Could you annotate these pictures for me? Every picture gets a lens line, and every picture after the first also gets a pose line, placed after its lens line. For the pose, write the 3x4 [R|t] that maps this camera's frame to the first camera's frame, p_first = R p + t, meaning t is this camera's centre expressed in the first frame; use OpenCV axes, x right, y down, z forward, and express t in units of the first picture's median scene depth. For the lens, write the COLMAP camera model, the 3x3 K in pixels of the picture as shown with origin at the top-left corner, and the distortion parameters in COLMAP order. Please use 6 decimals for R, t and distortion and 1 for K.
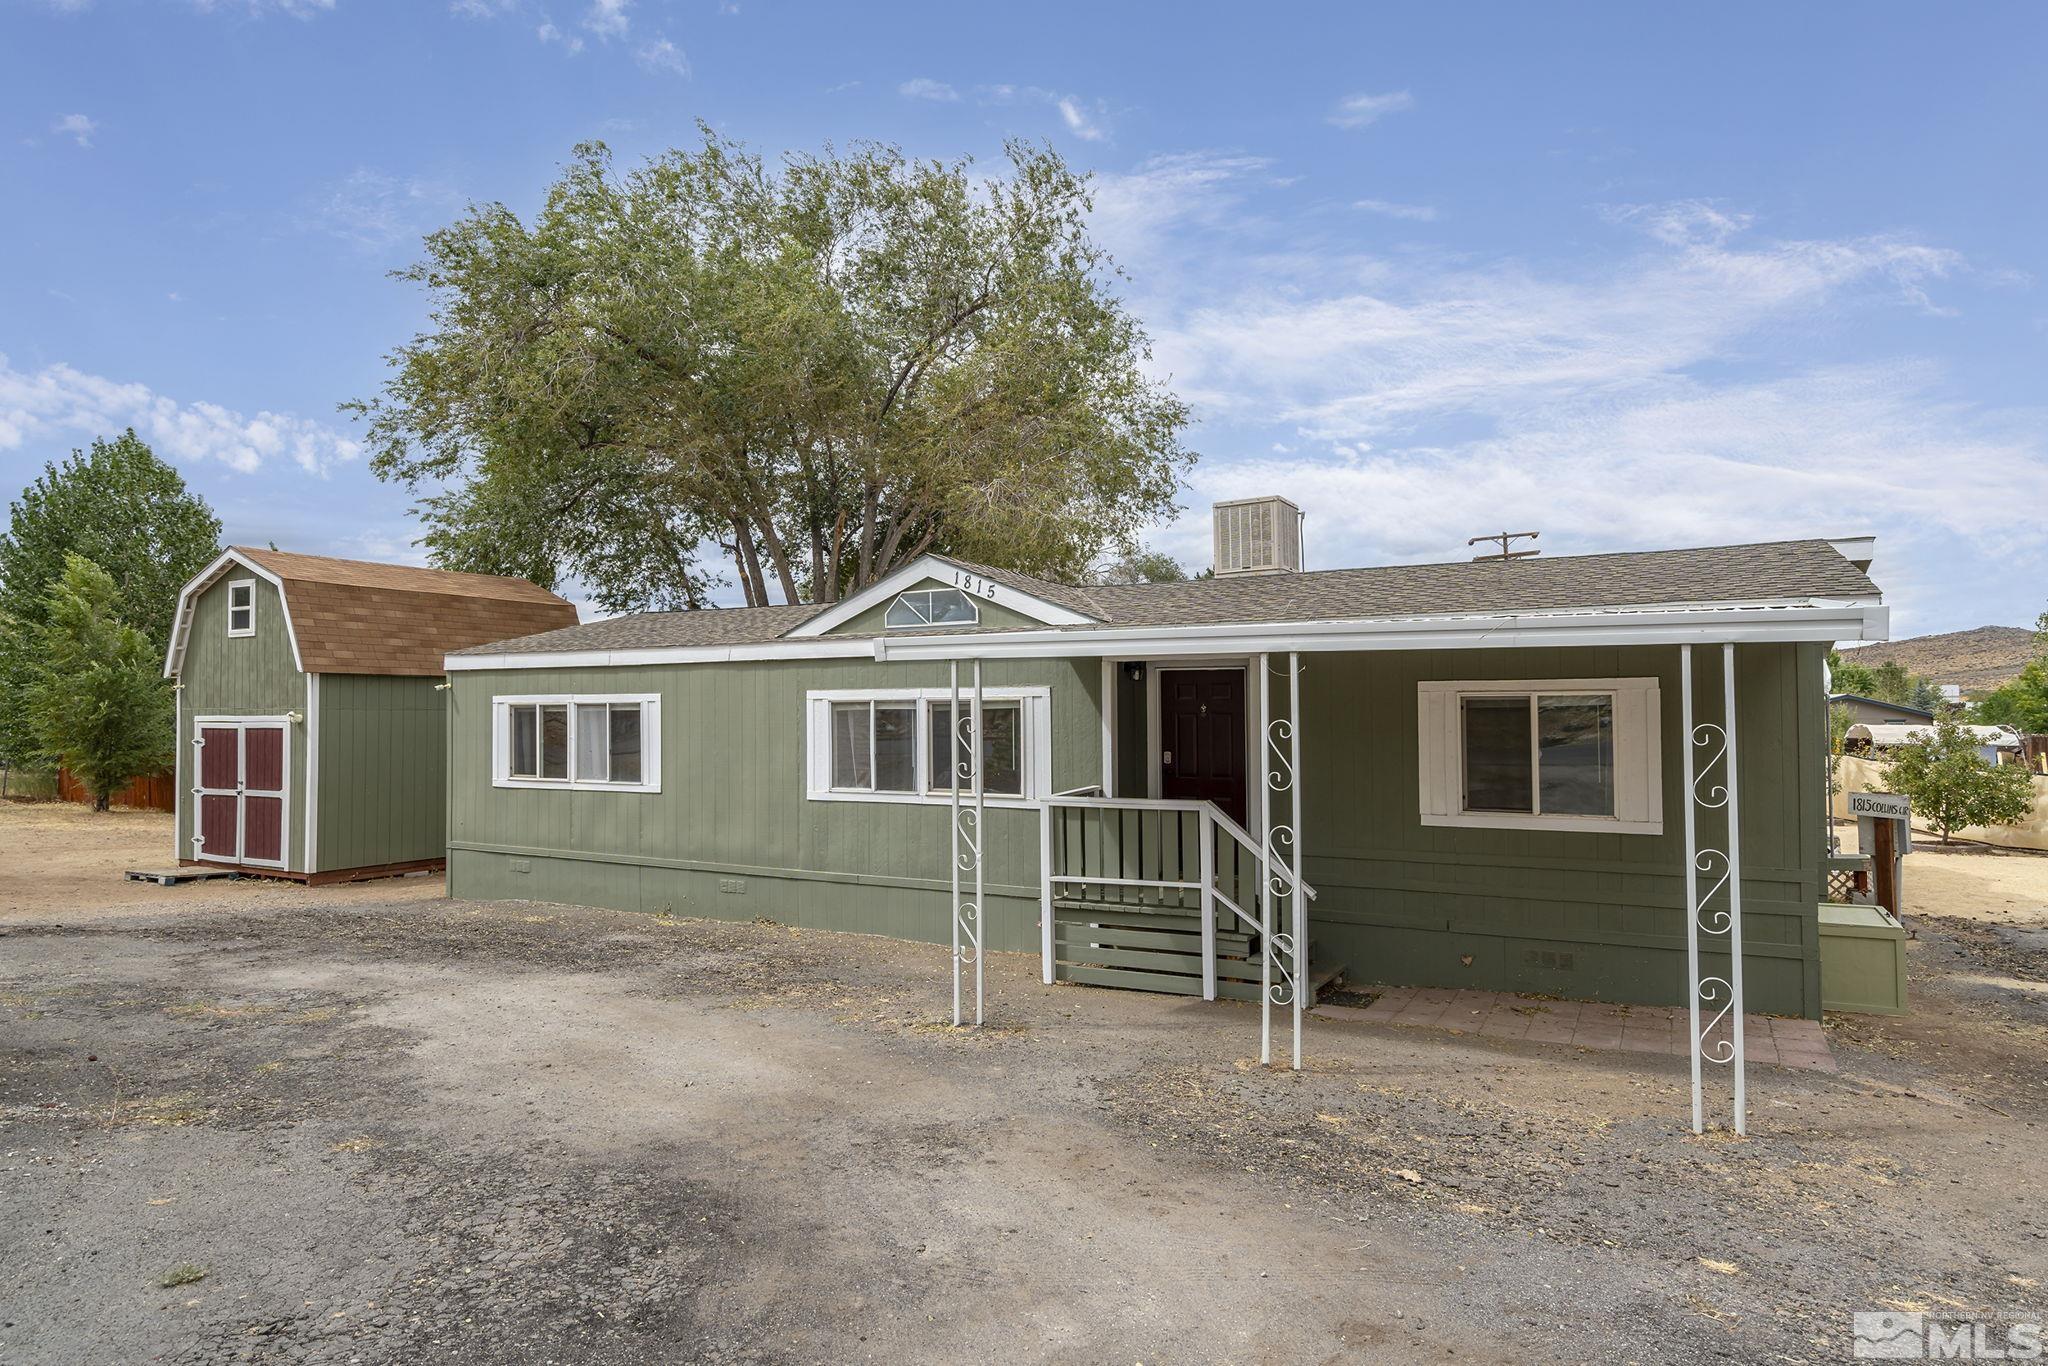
lens RADIAL K [[1168.2, 0, 1024.0], [0, 1168.2, 683.0], [0, 0, 1]] dist [0.002056, 0.000689]
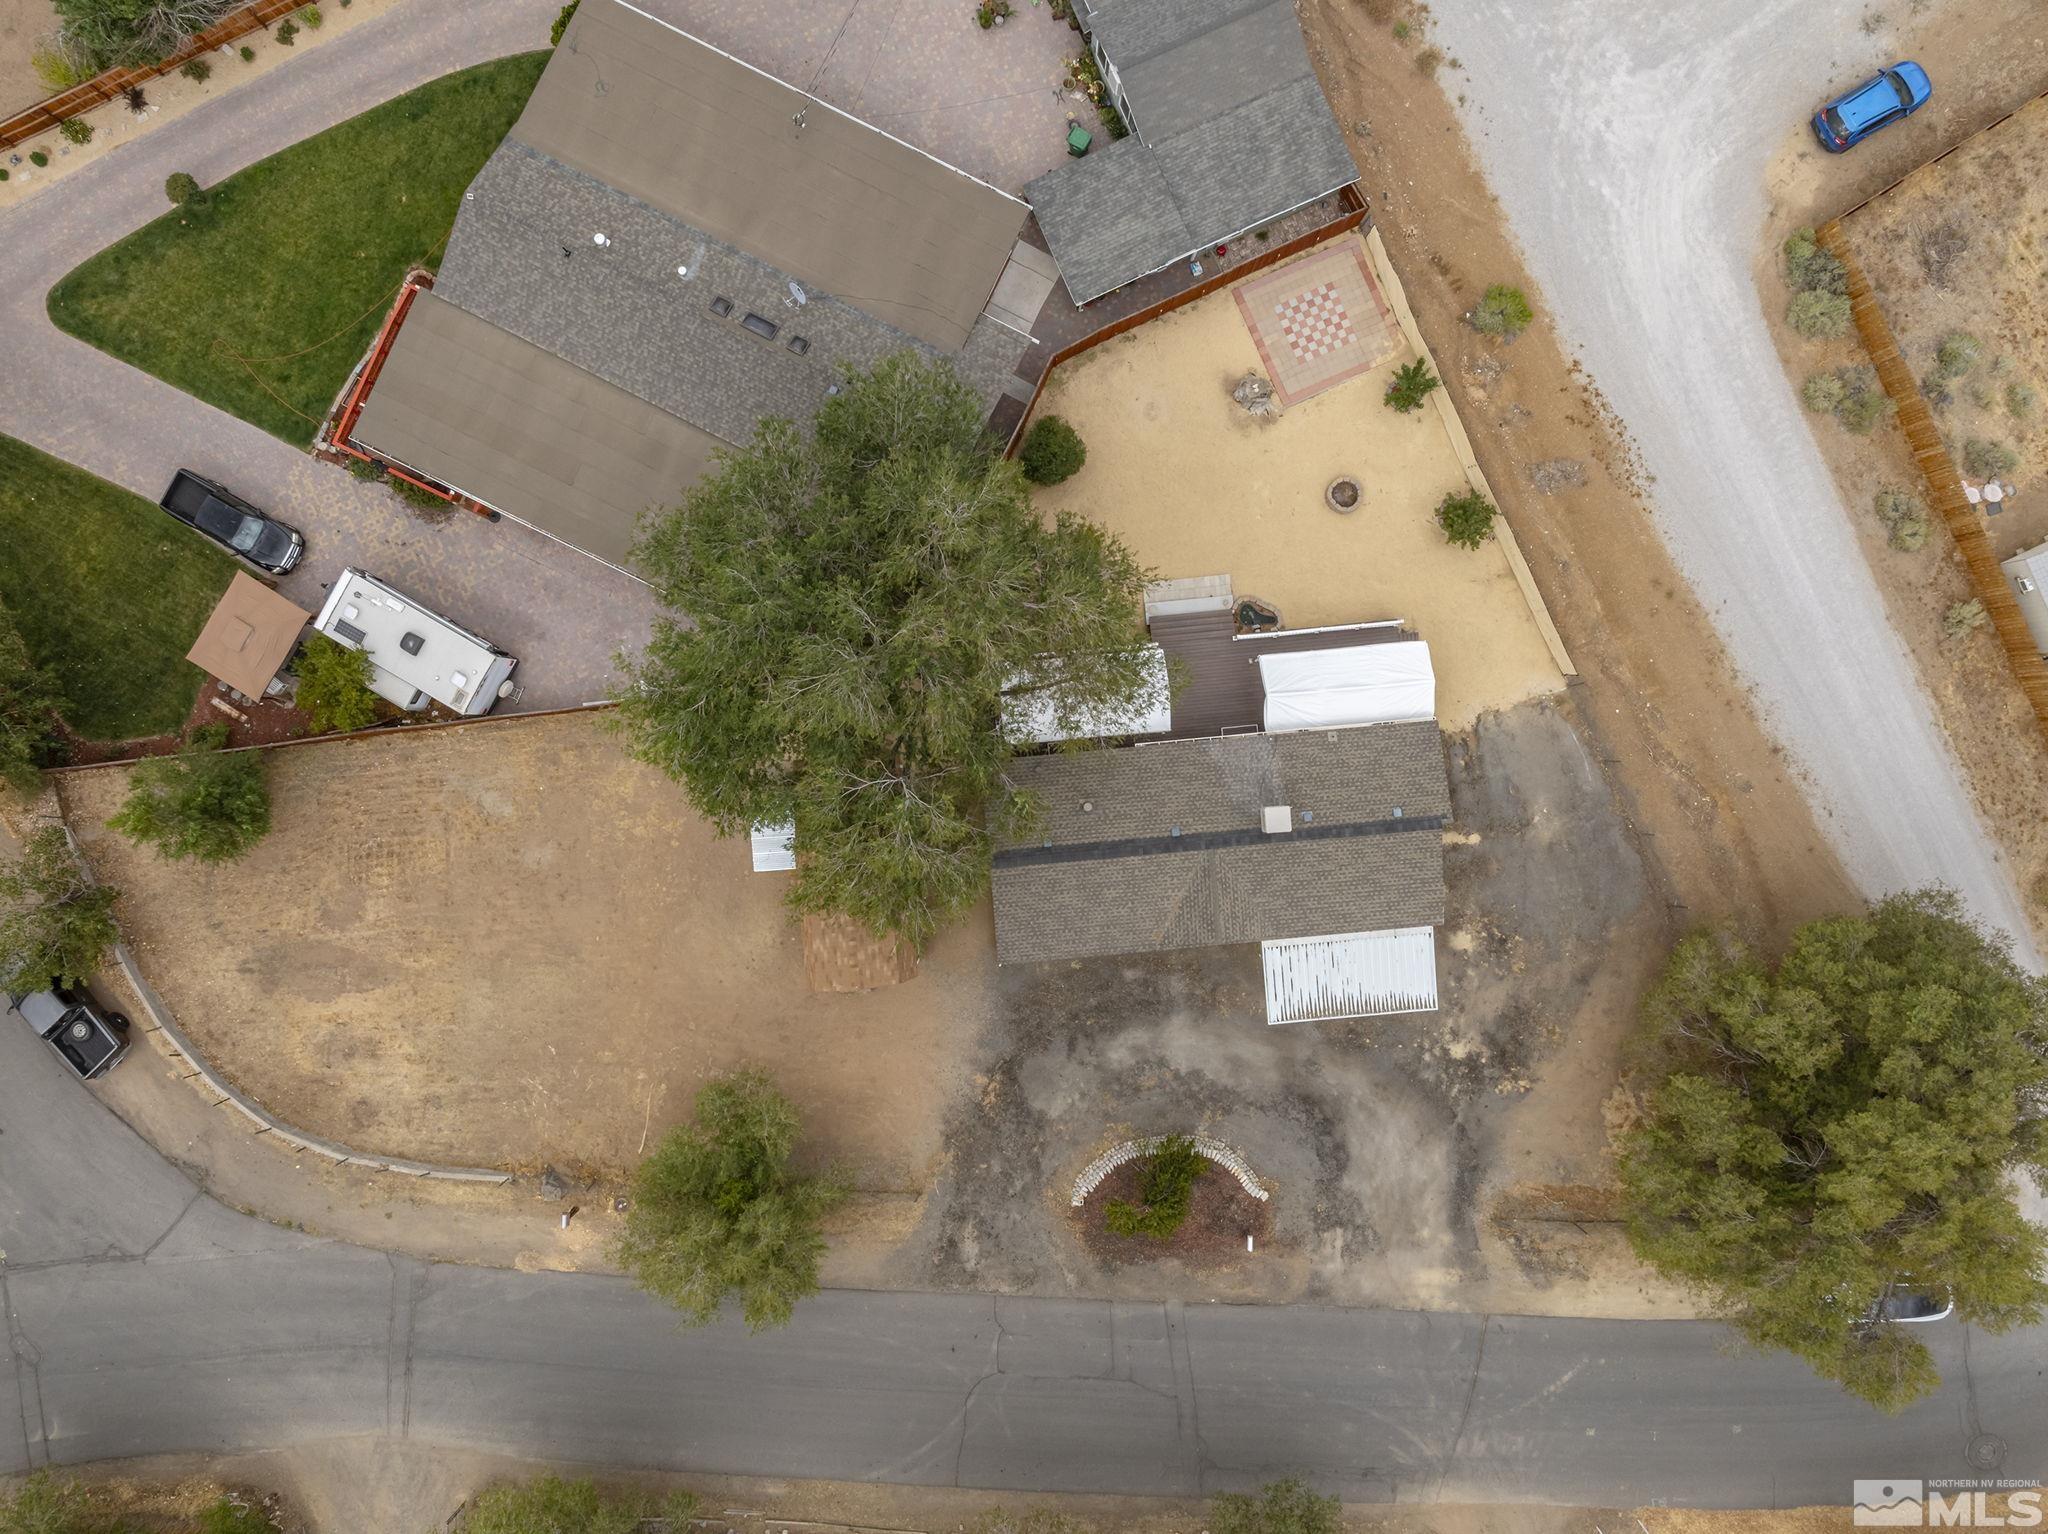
lens RADIAL K [[1450.1, 0, 1023.4], [0, 1450.1, 752.8], [0, 0, 1]] dist [-0.034605, 0.022213]
pose [[0.830522, -0.556972, 0.003998, -0.220679], [-0.020953, -0.024071, 0.999491, -3.587593], [-0.556592, -0.830182, -0.031662, 1.621721]]
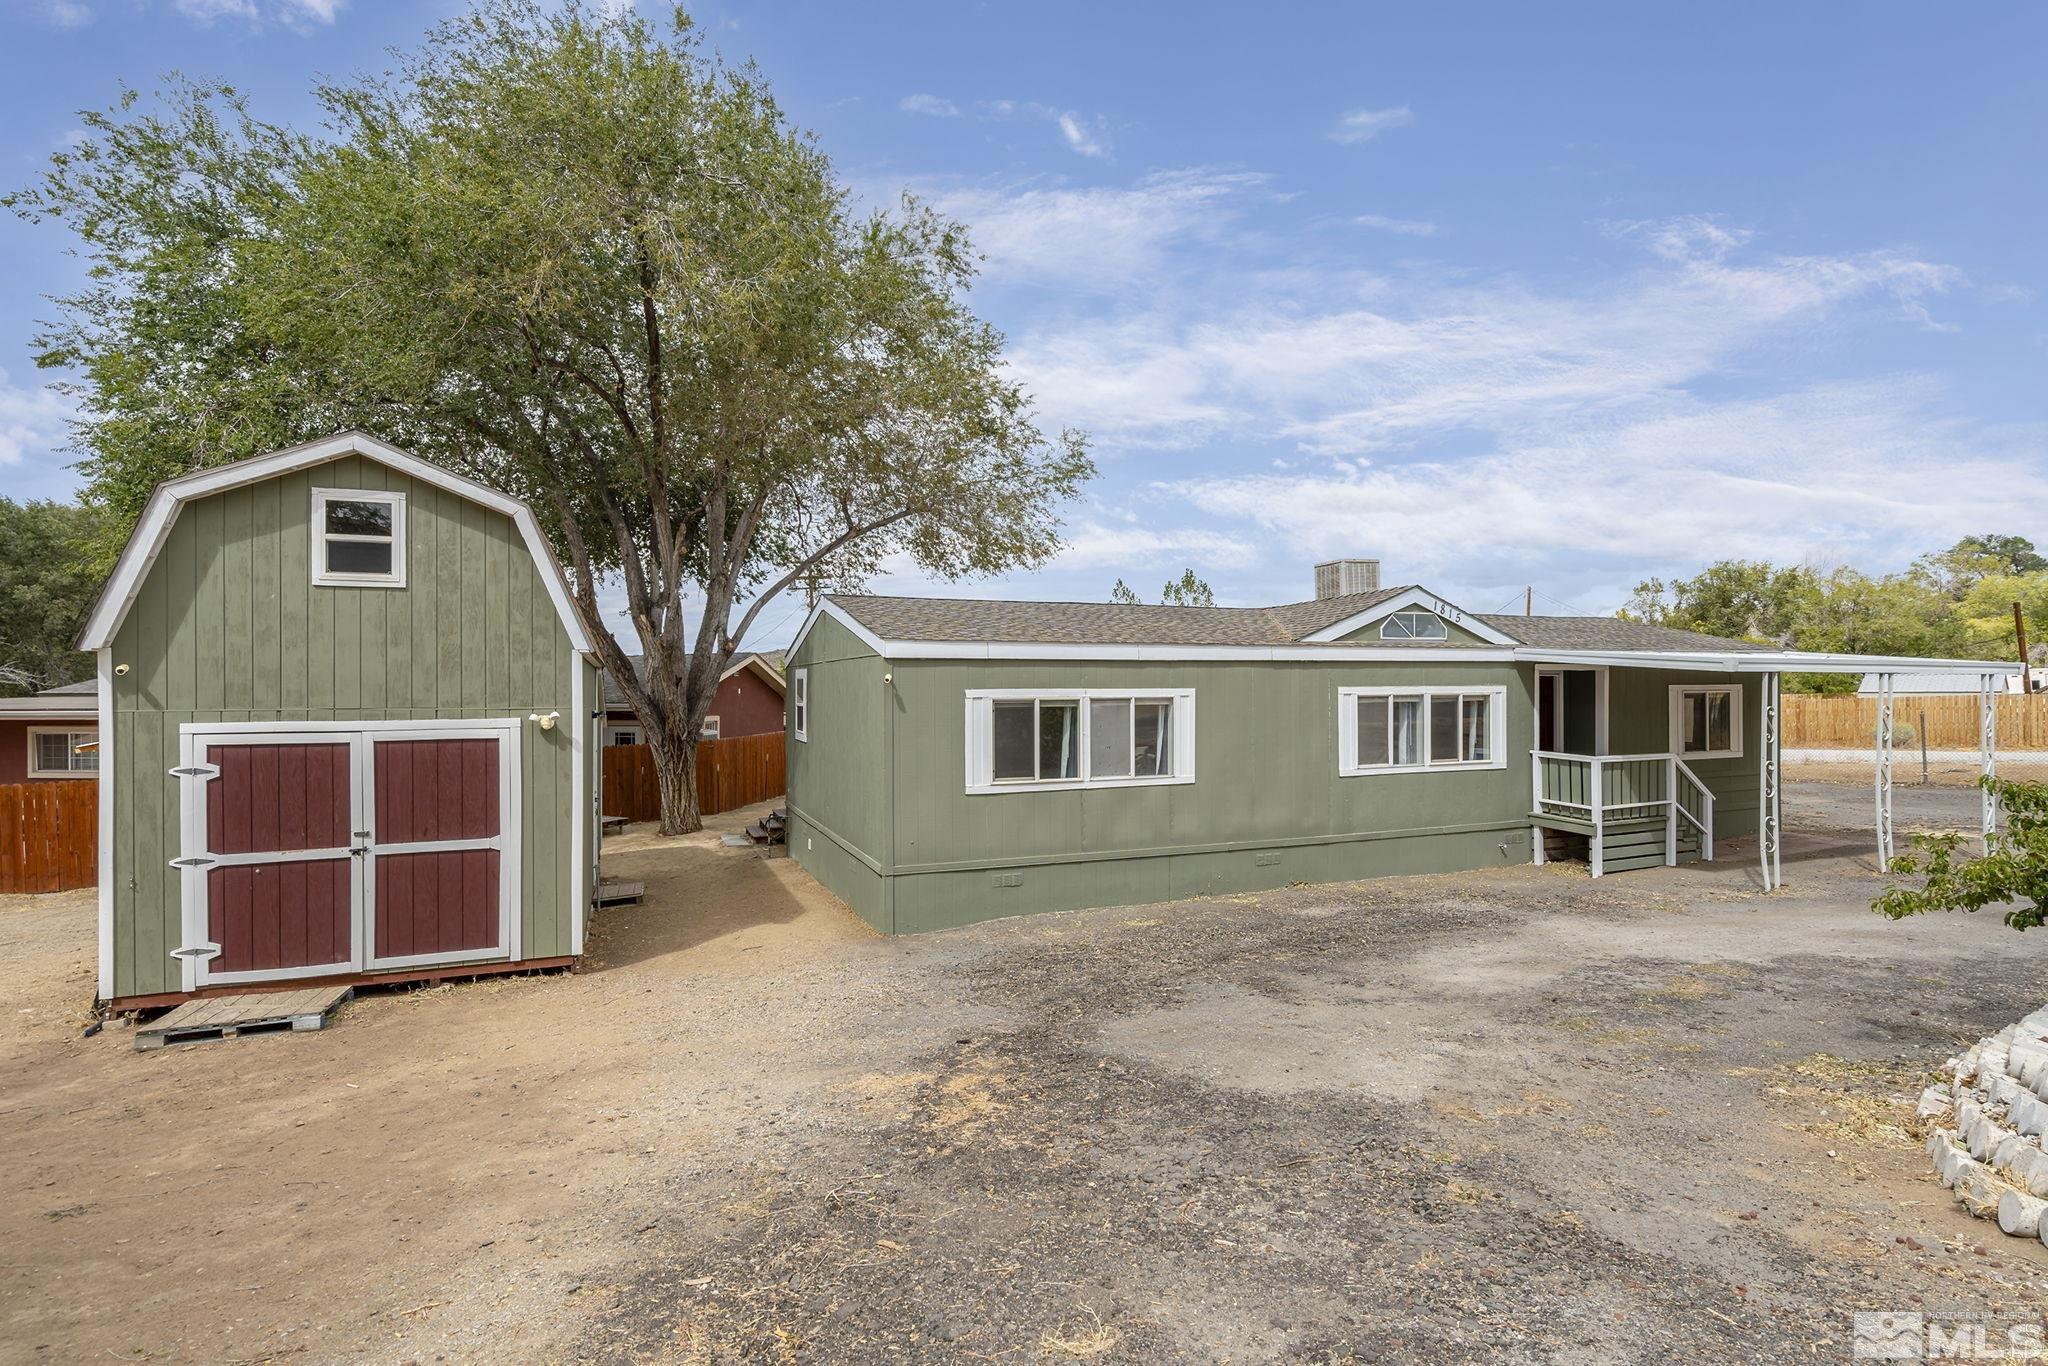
lens RADIAL K [[1016.4, 0, 1031.7], [0, 1016.4, 695.9], [0, 0, 1]] dist [0.004748, 0.001536]
pose [[0.627041, 0.005580, 0.778967, -1.086249], [-0.007335, 0.999972, -0.001258, 0.017508], [-0.778952, -0.004924, 0.627064, 0.525800]]
